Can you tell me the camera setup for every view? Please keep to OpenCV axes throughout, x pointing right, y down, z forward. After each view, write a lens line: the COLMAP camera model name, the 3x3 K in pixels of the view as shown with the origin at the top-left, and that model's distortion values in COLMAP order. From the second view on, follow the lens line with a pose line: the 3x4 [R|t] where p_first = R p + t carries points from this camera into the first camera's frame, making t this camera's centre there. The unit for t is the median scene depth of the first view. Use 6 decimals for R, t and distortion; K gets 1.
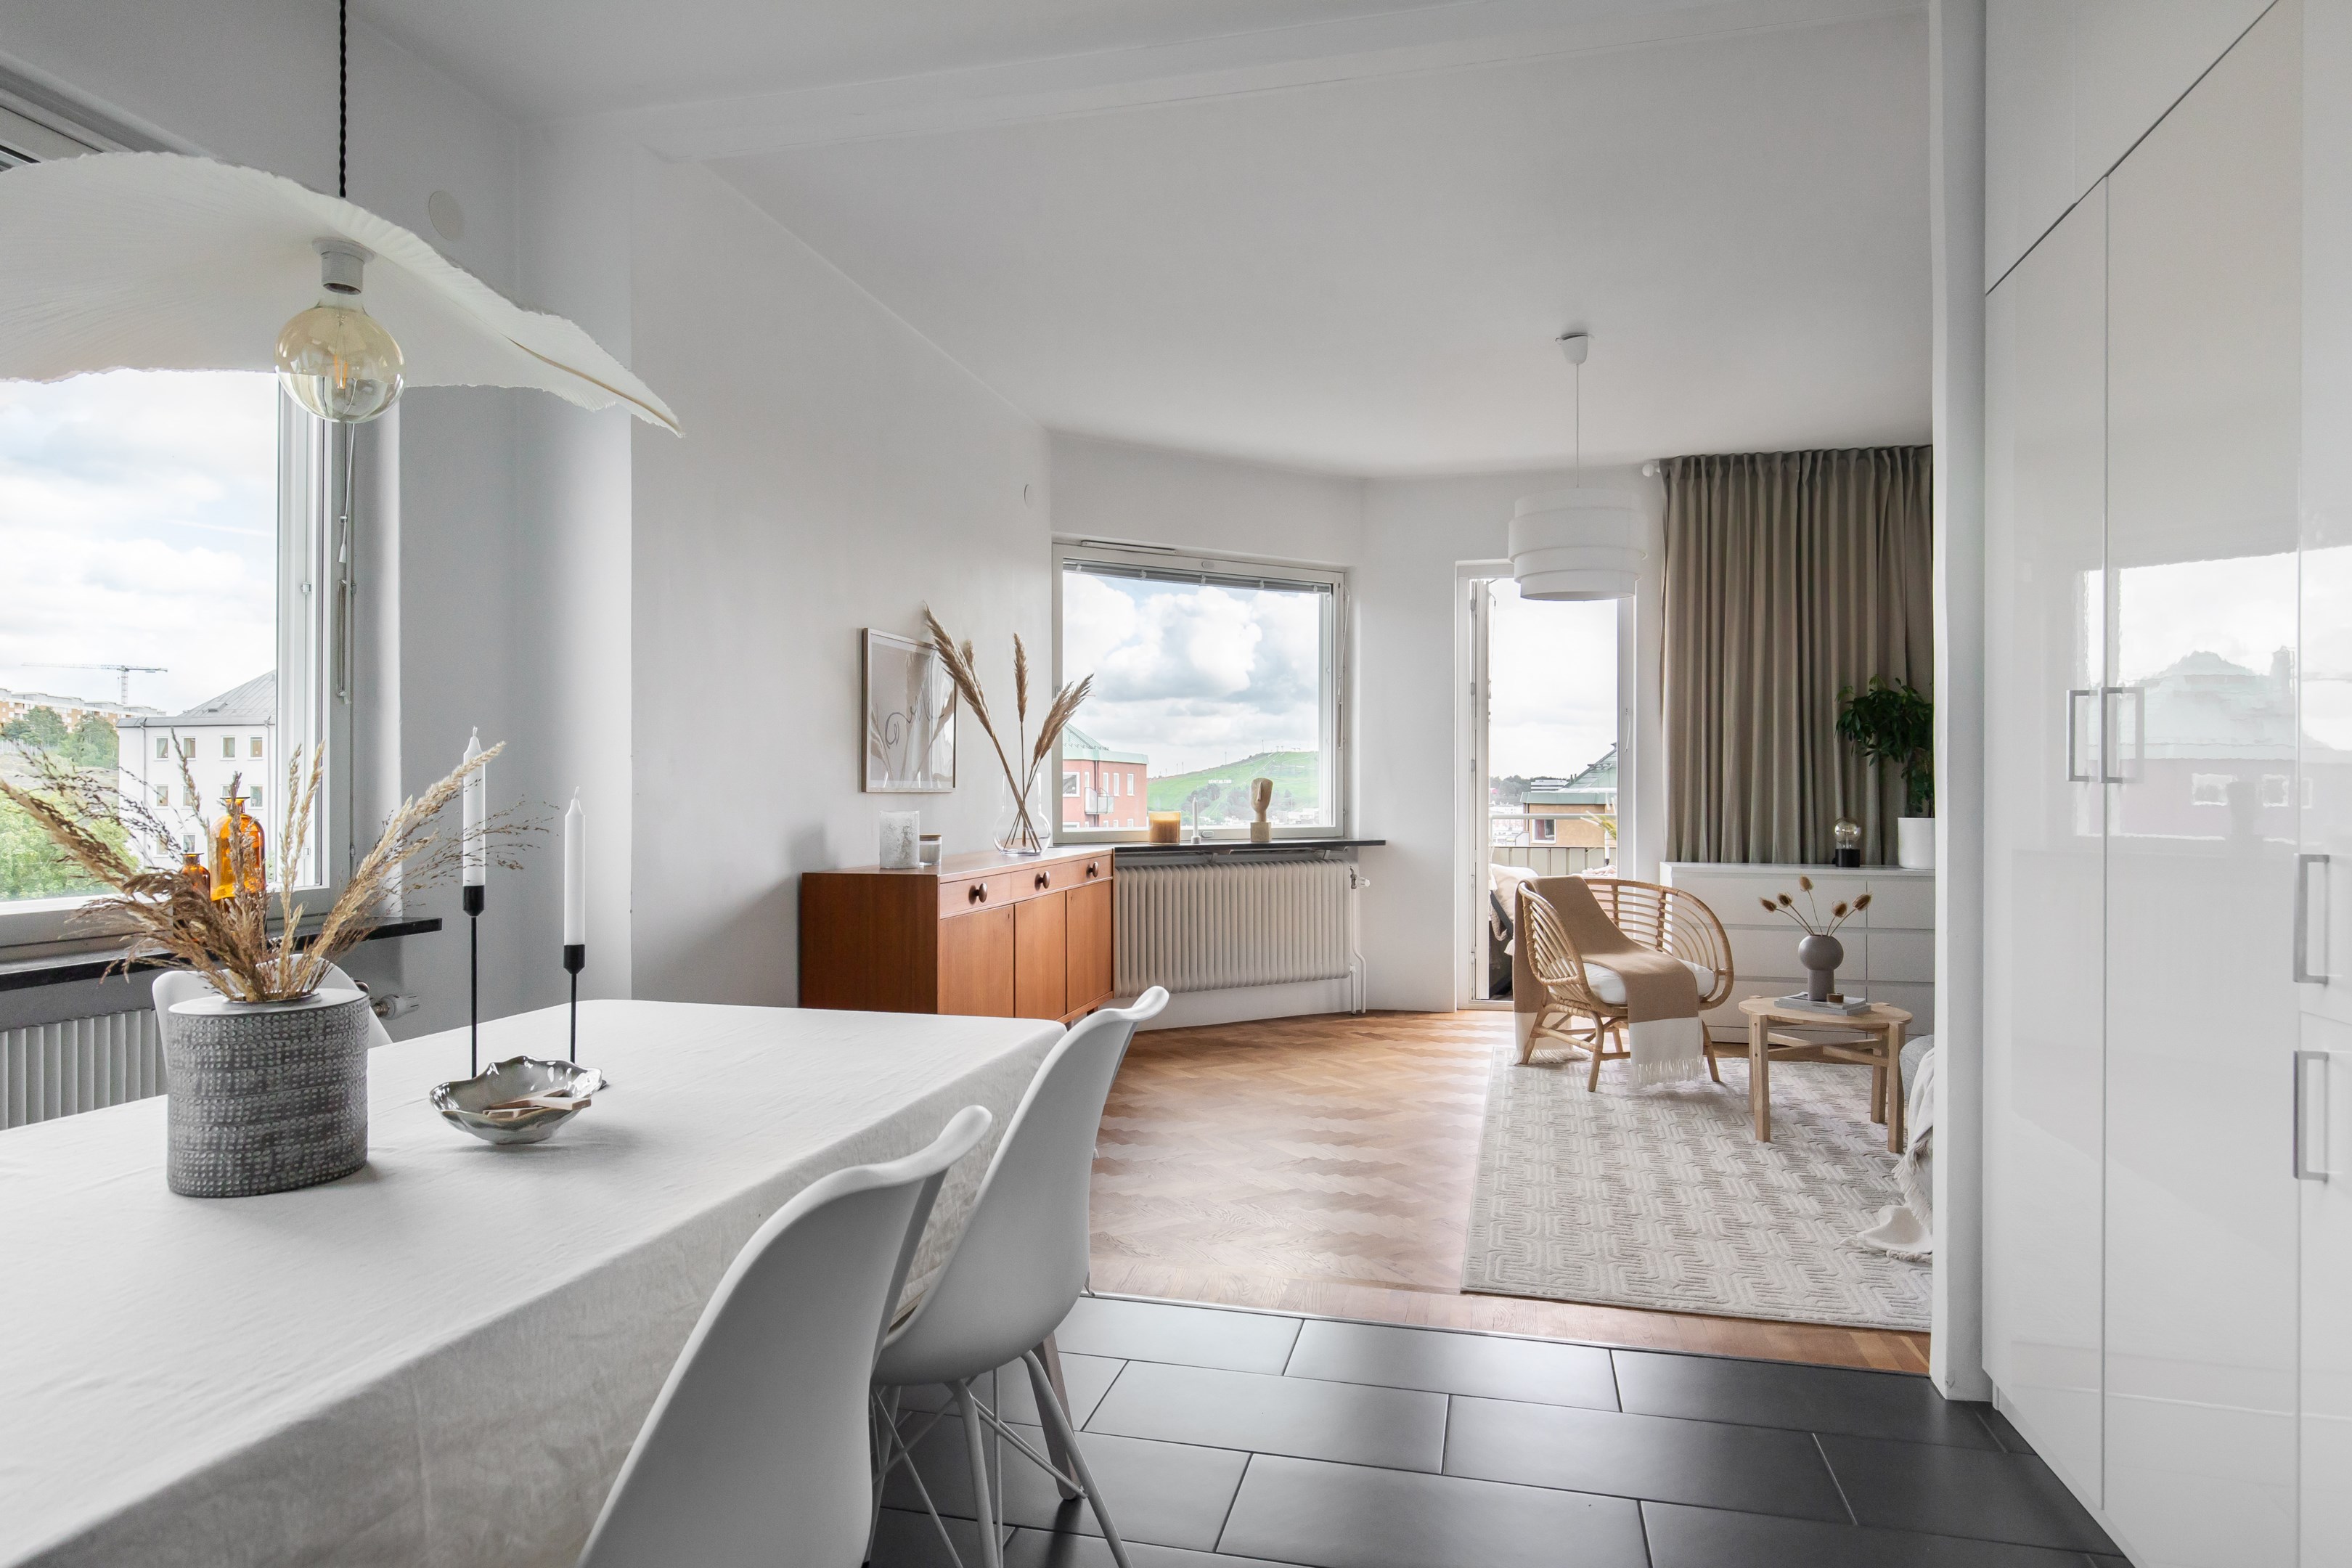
lens RADIAL K [[1398.1, 0, 1190.4], [0, 1398.1, 787.2], [0, 0, 1]] dist [0.003233, -0.001473]
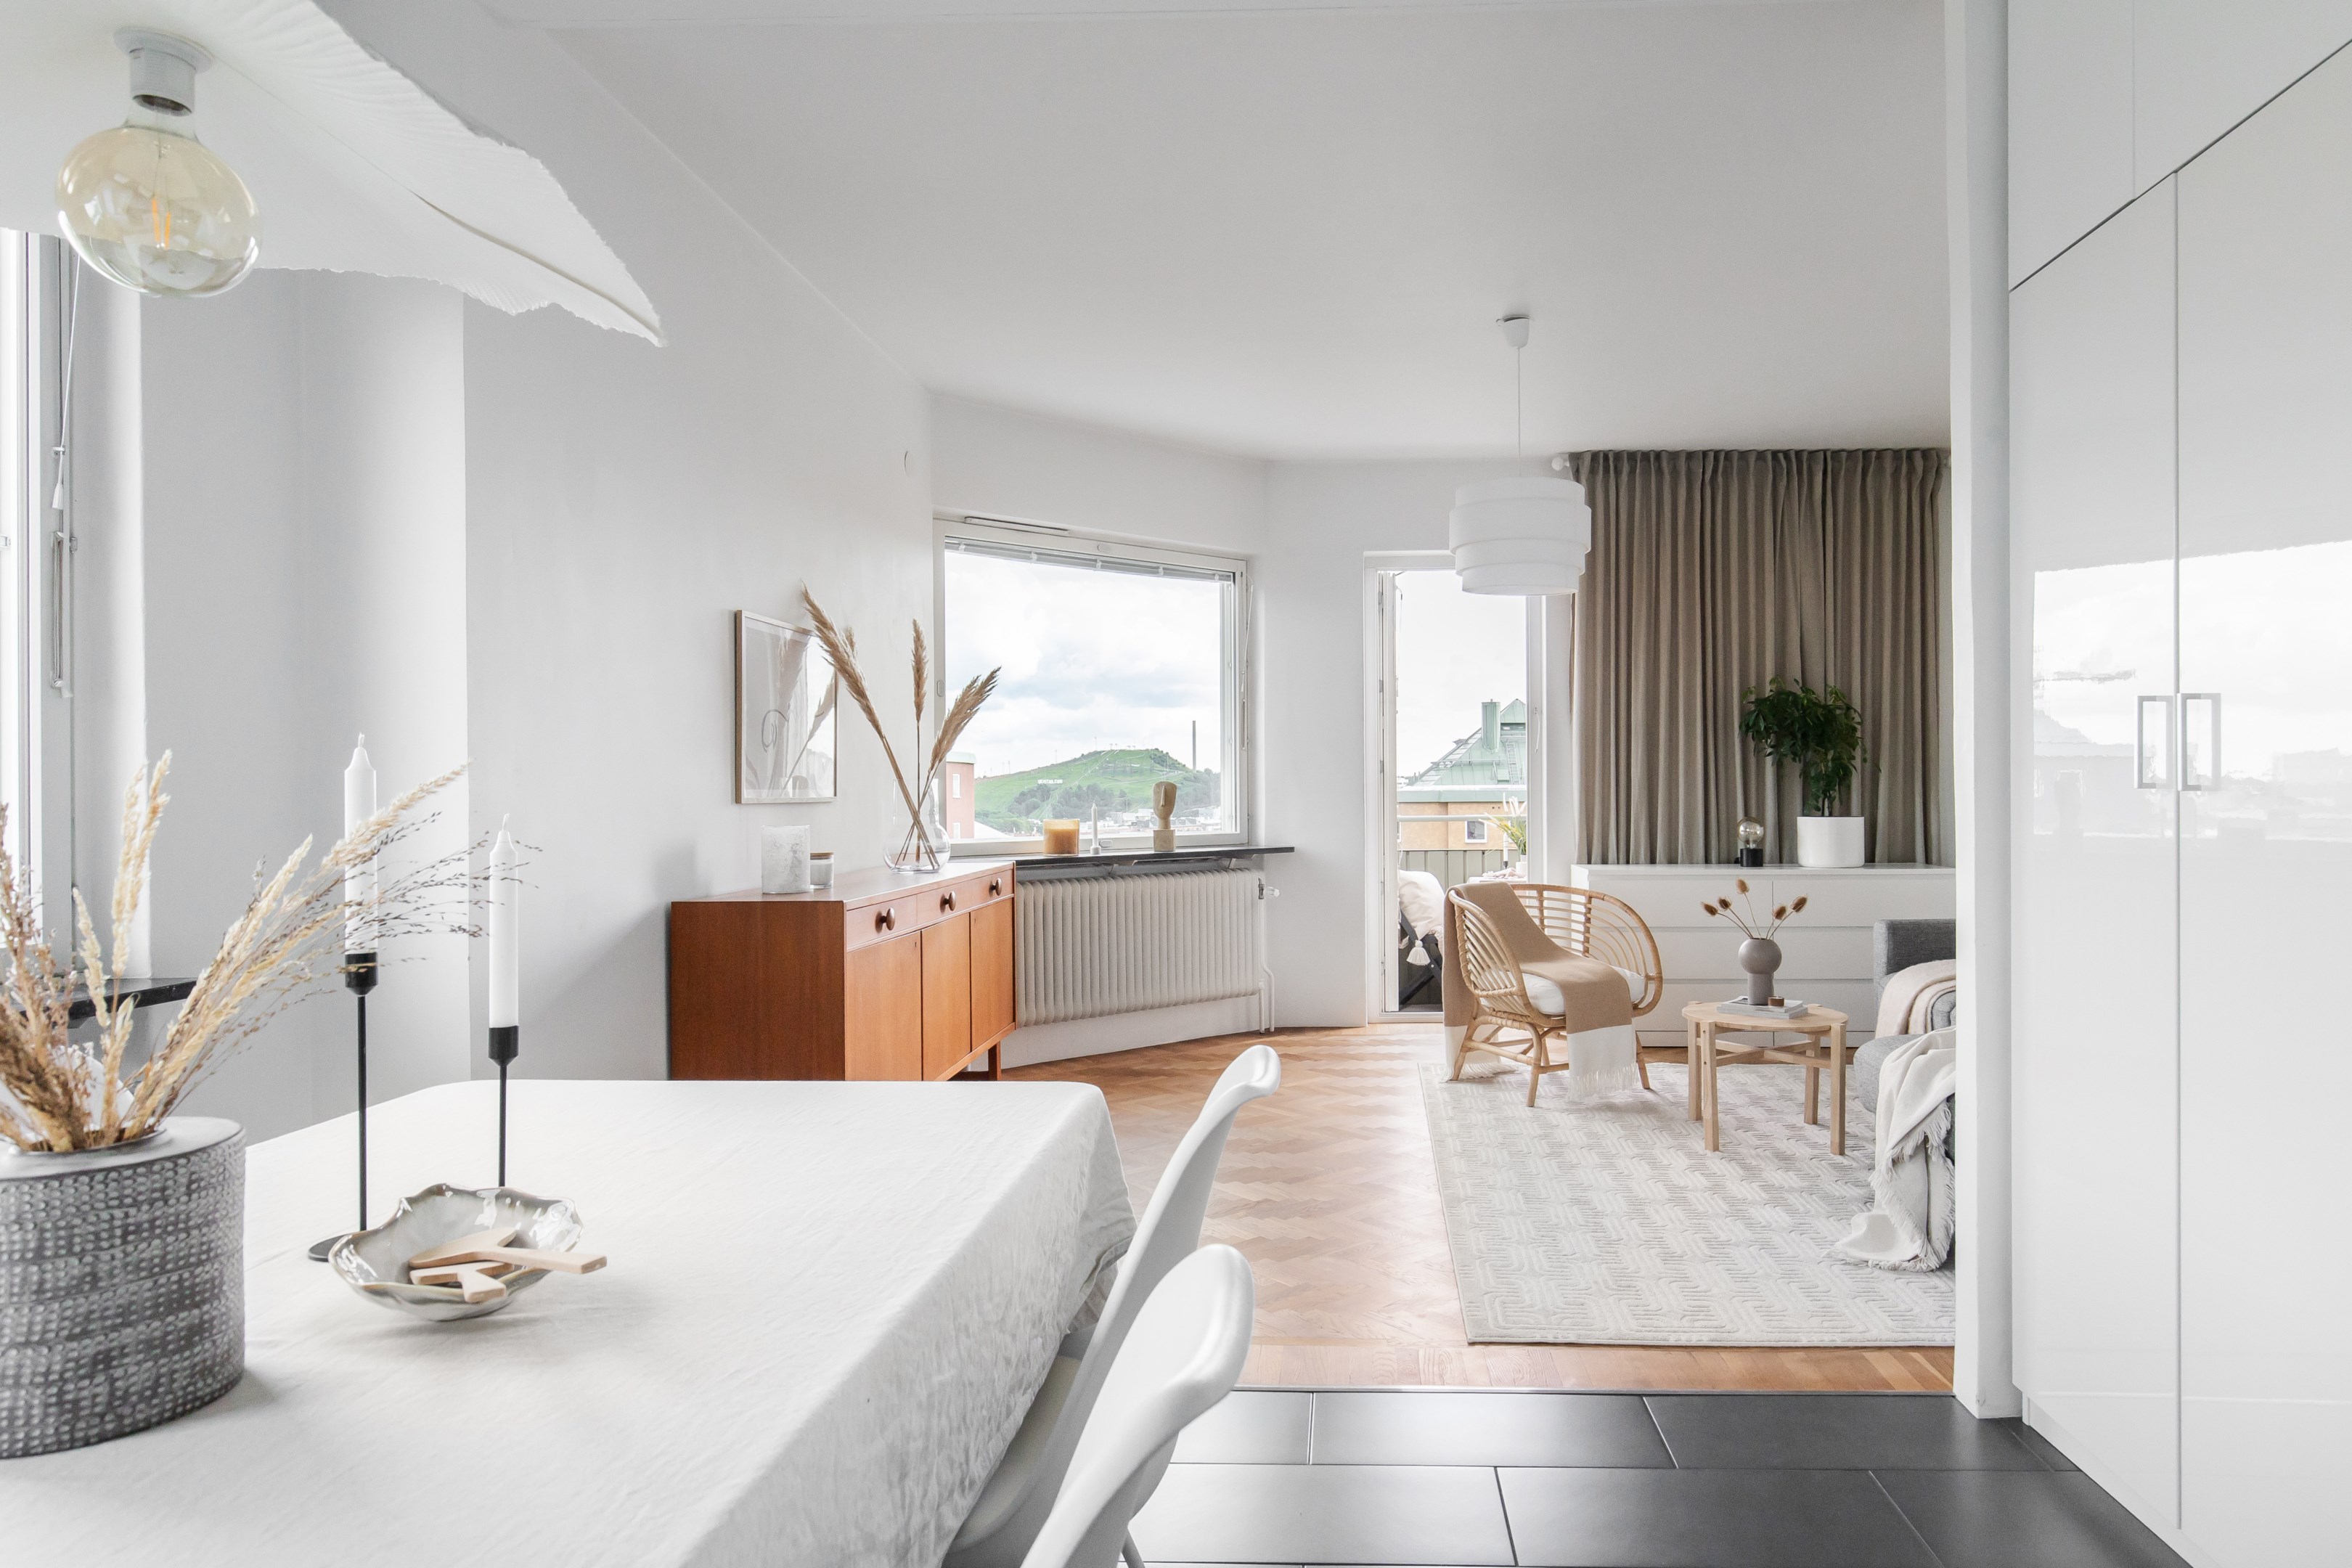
lens RADIAL K [[1398.1, 0, 1218.6], [0, 1398.1, 781.2], [0, 0, 1]] dist [0.003233, -0.001473]
pose [[0.977304, -0.006958, 0.211727, -0.128909], [0.006839, 0.999976, 0.001293, -0.009032], [-0.211731, 0.000184, 0.977328, 0.110393]]
